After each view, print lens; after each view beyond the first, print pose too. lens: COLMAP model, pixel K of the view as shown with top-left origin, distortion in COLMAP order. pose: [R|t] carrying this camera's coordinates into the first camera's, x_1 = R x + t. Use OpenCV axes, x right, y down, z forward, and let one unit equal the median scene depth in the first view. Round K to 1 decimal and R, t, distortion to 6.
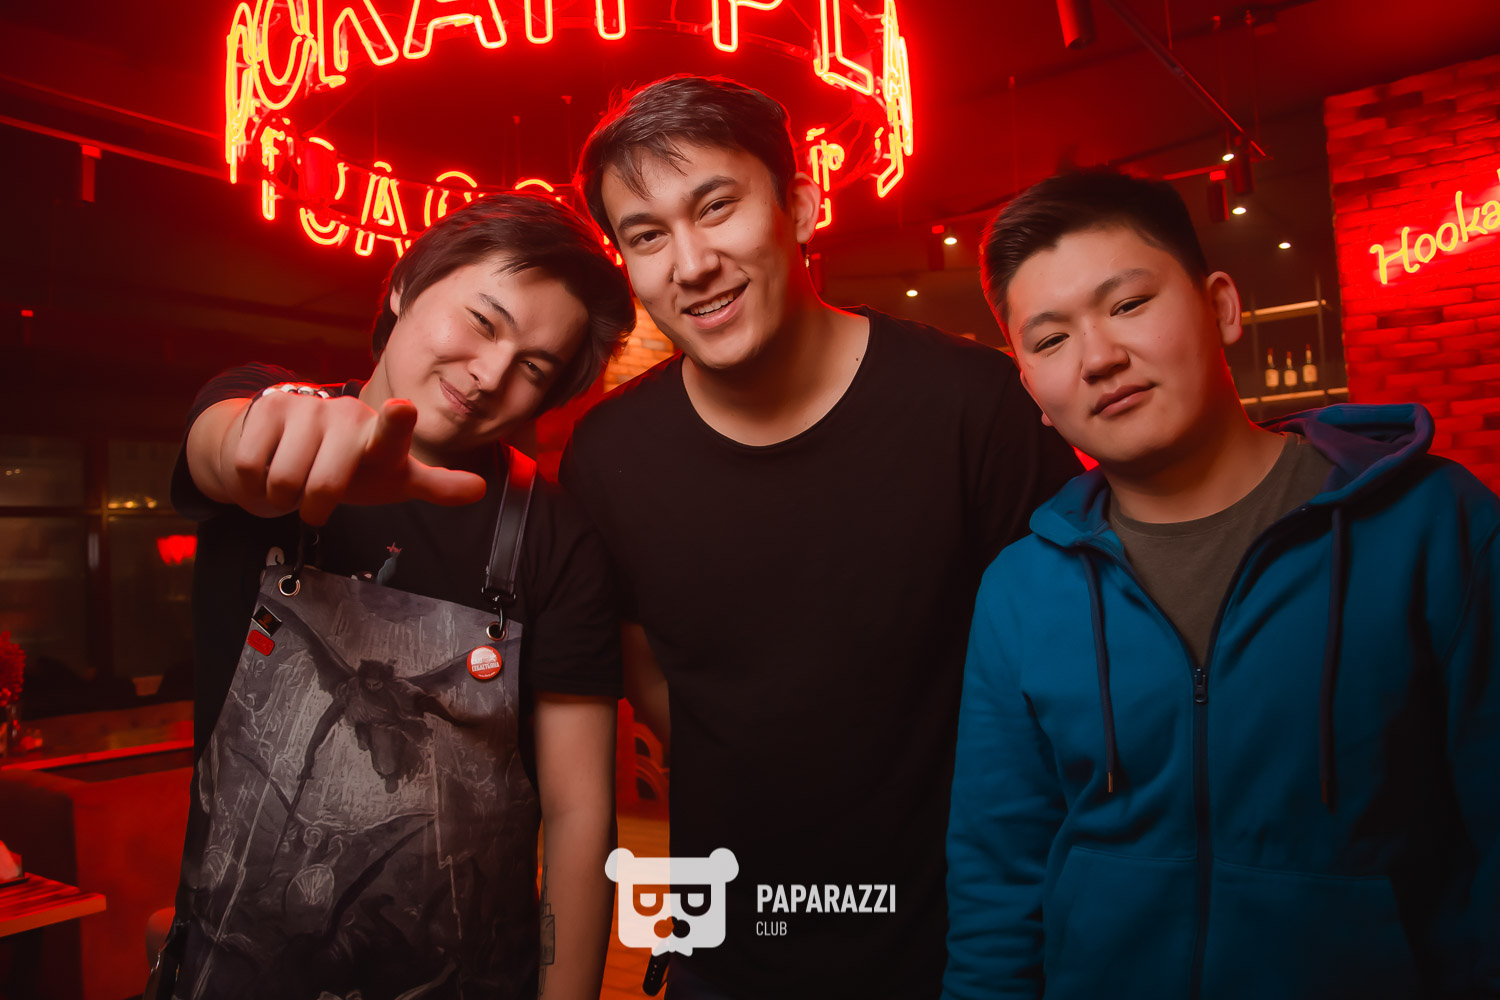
lens RADIAL K [[1177.8, 0, 750.0], [0, 1177.8, 500.0], [0, 0, 1]] dist [-0.165502, 0.151365]
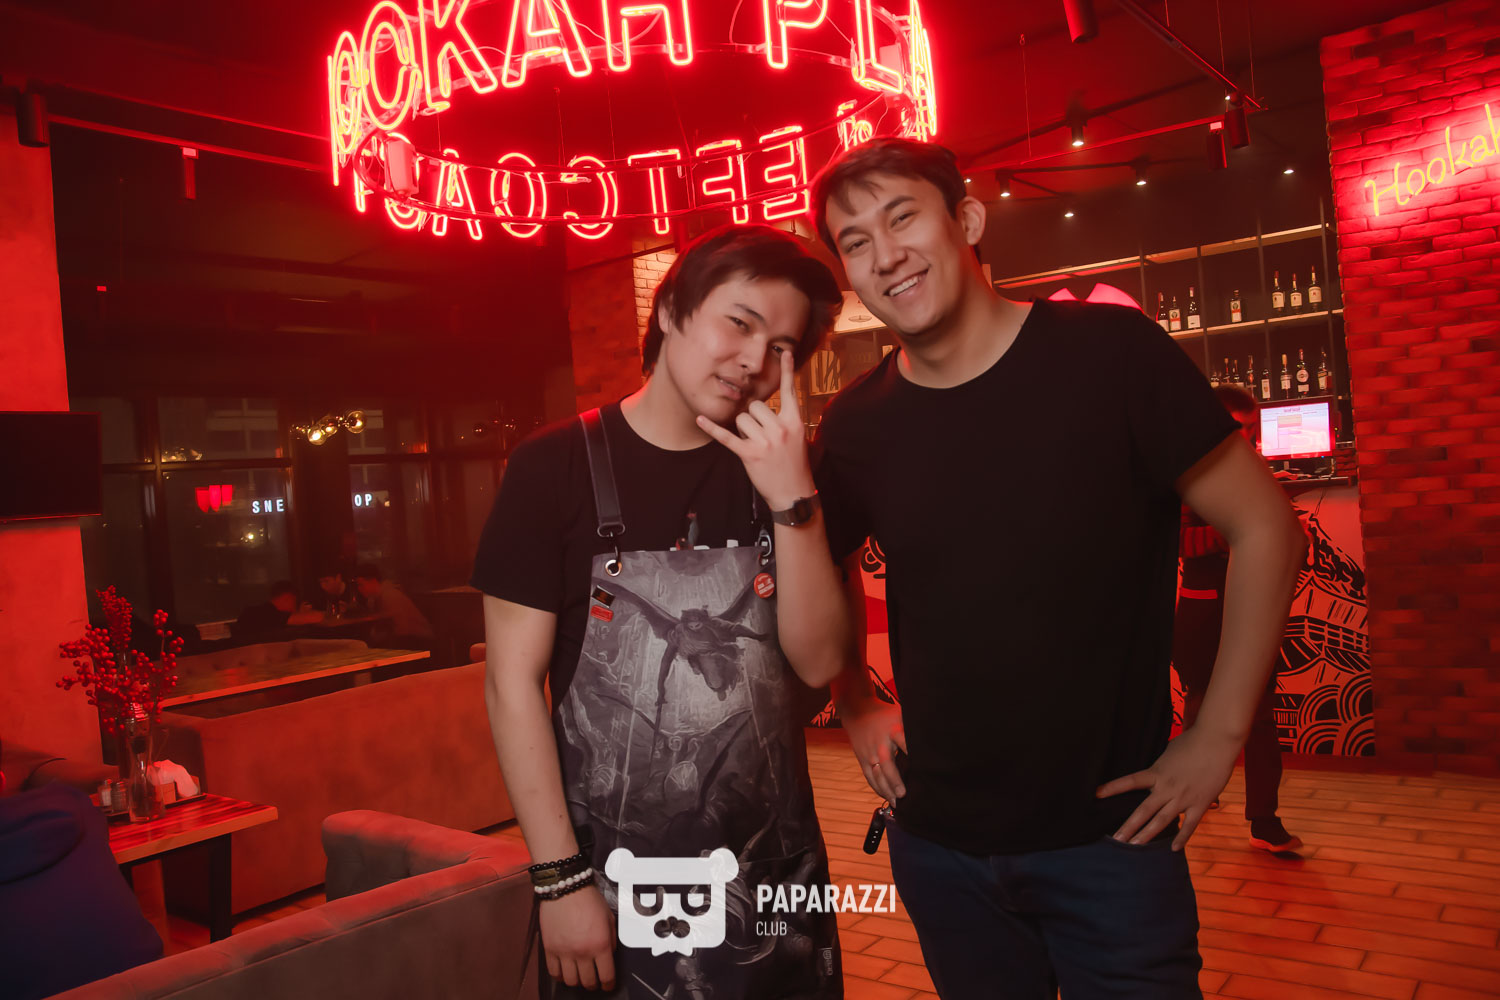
lens RADIAL K [[1190.1, 0, 750.0], [0, 1190.1, 500.0], [0, 0, 1]] dist [-0.163113, 0.148653]
pose [[0.999315, -0.034622, -0.013040, -0.034440], [0.035403, 0.997230, 0.065407, -0.024560], [0.010739, -0.065824, 0.997773, -0.139225]]
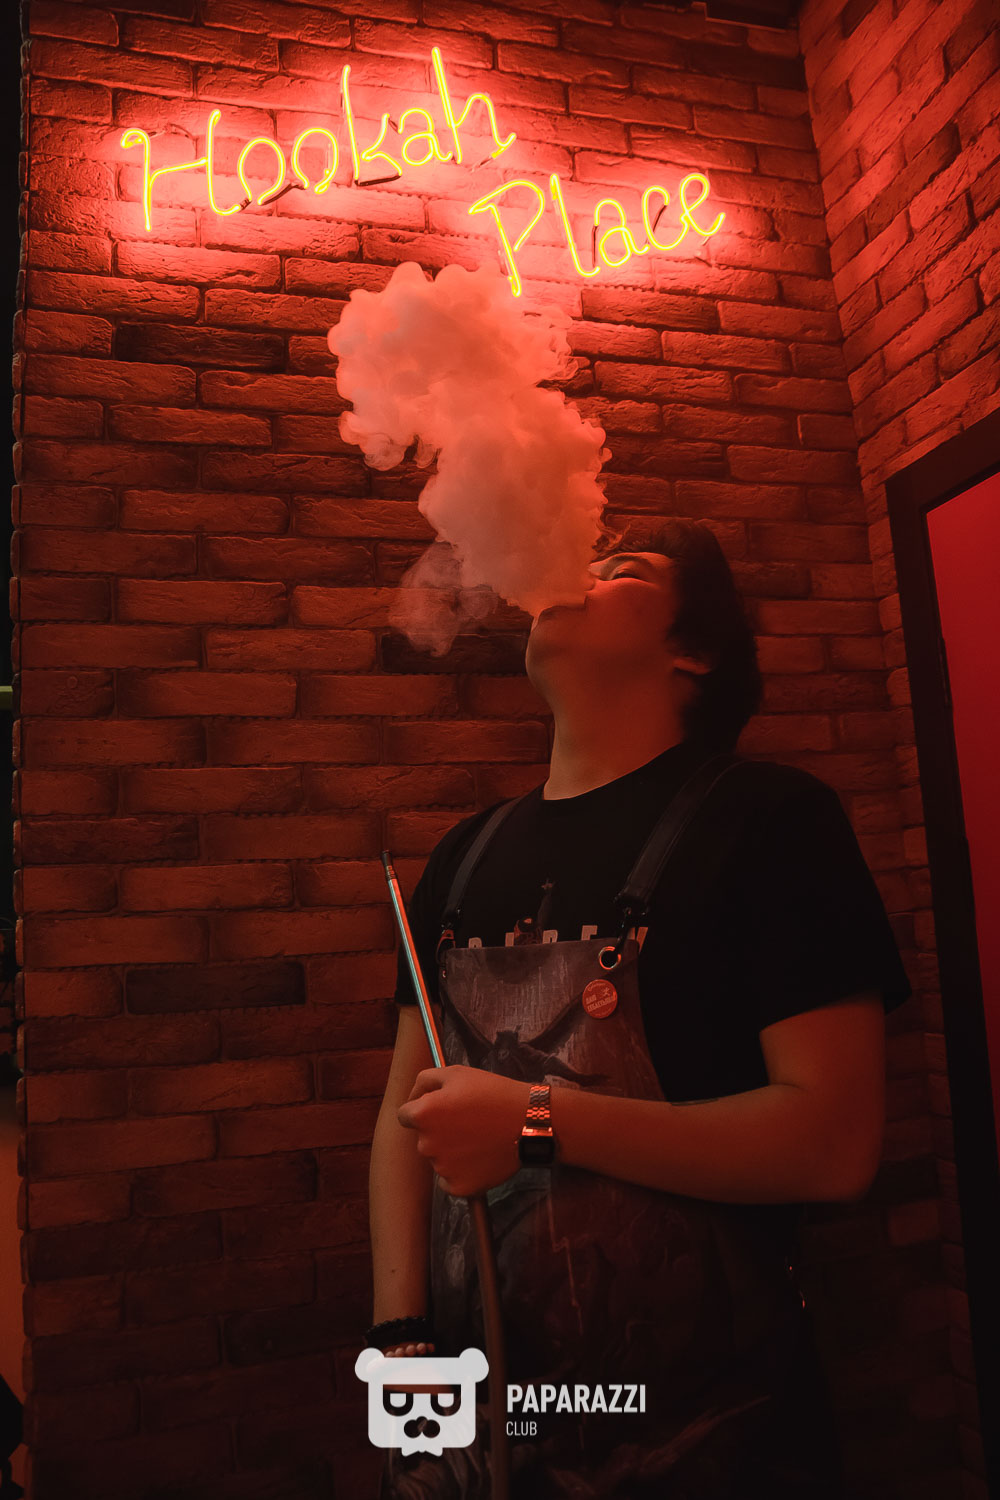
lens RADIAL K [[1190.1, 0, 500.0], [0, 1190.1, 750.0], [0, 0, 1]] dist [-0.163113, 0.148653]
pose [[0.596320, 0.129510, 0.792230, 0.534117], [-0.009063, 0.987923, -0.154680, 0.026557], [-0.802695, 0.085059, 0.590292, 1.047049]]
